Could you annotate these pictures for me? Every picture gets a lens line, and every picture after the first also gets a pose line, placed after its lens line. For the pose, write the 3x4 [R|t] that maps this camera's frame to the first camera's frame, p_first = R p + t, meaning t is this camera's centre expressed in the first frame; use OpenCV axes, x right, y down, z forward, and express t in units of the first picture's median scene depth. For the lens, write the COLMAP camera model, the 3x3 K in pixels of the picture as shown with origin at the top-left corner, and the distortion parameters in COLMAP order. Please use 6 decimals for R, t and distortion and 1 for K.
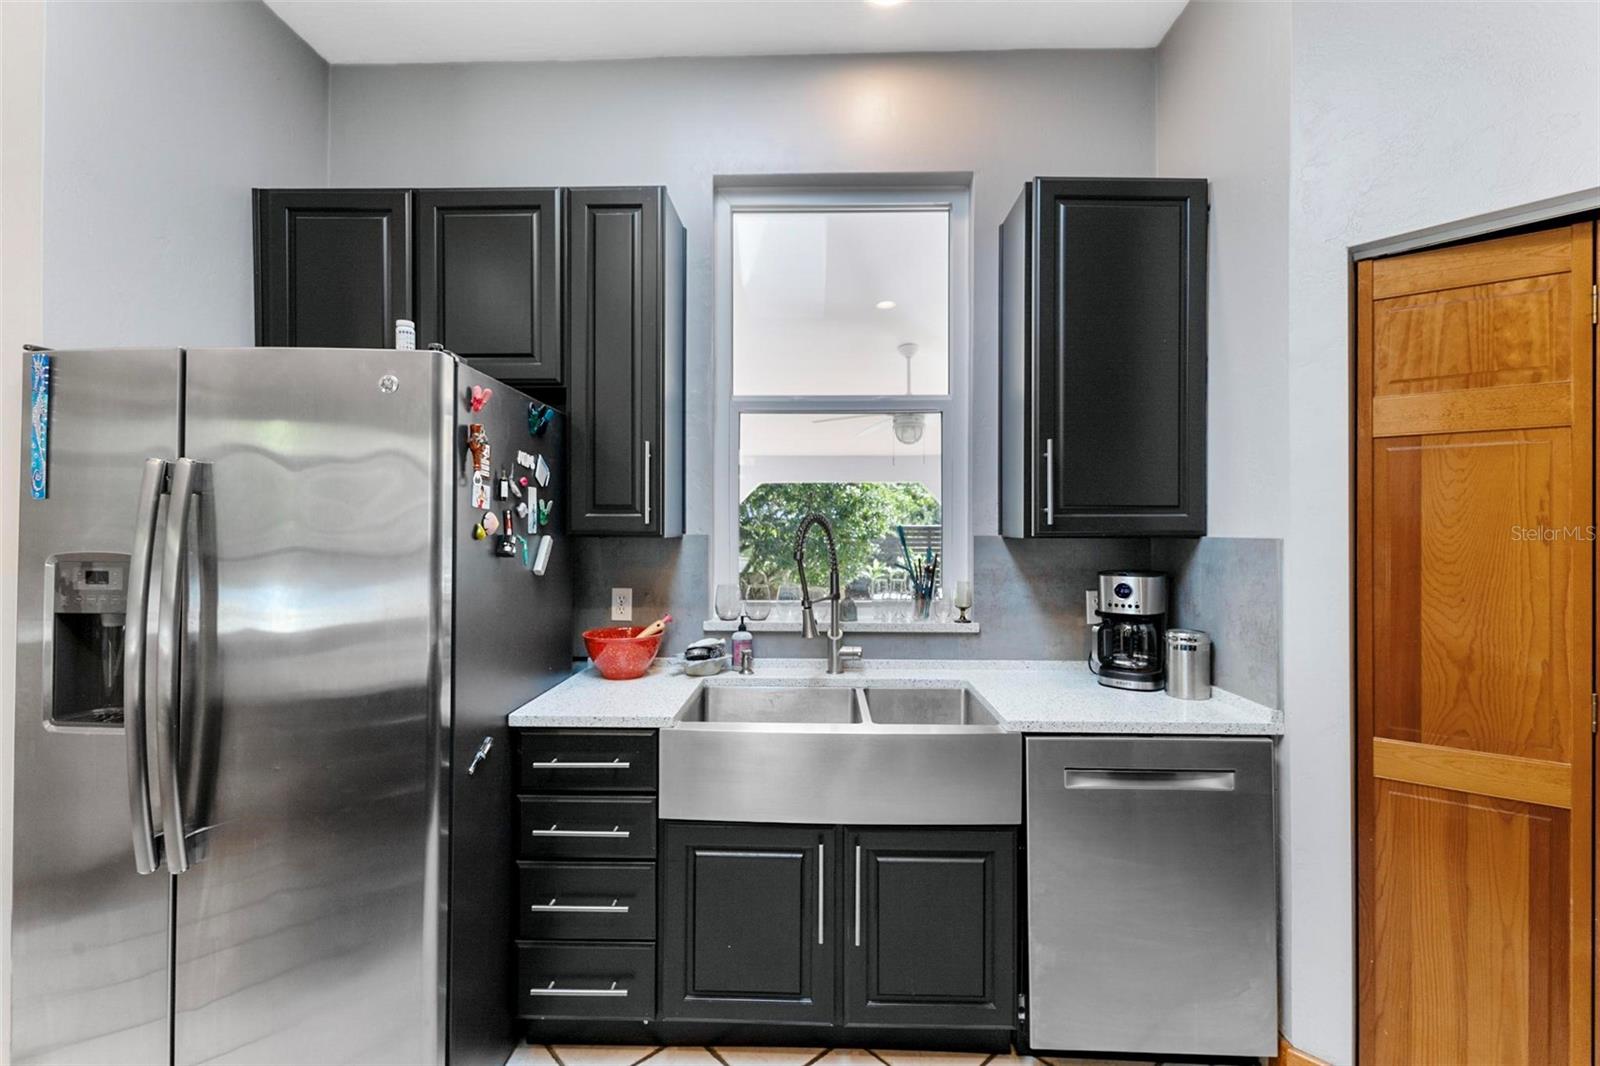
lens RADIAL K [[690.1, 0, 800.0], [0, 690.1, 533.0], [0, 0, 1]] dist [0.000802, 0.000035]
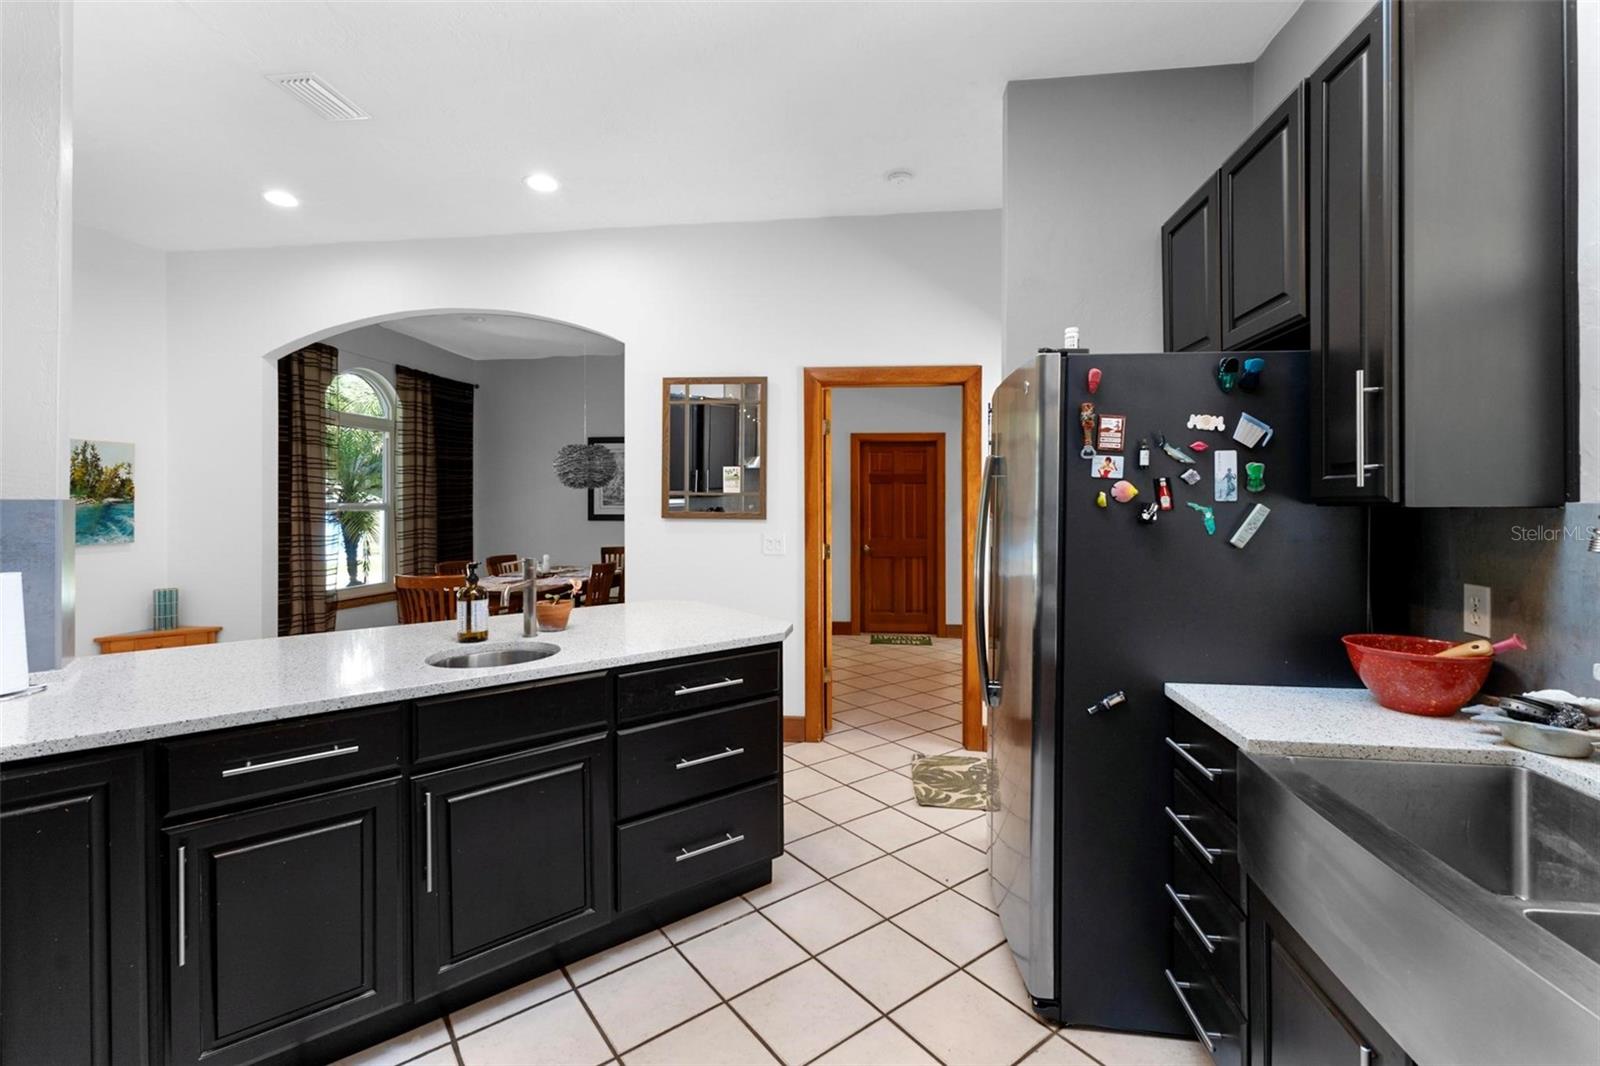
lens RADIAL K [[694.3, 0, 797.1], [0, 694.3, 501.7], [0, 0, 1]] dist [0.000306, -0.000008]
pose [[-0.113479, -0.002684, -0.993537, 0.609547], [-0.002403, 0.999994, -0.002427, 0.004981], [0.993537, 0.002112, -0.113485, 0.565565]]
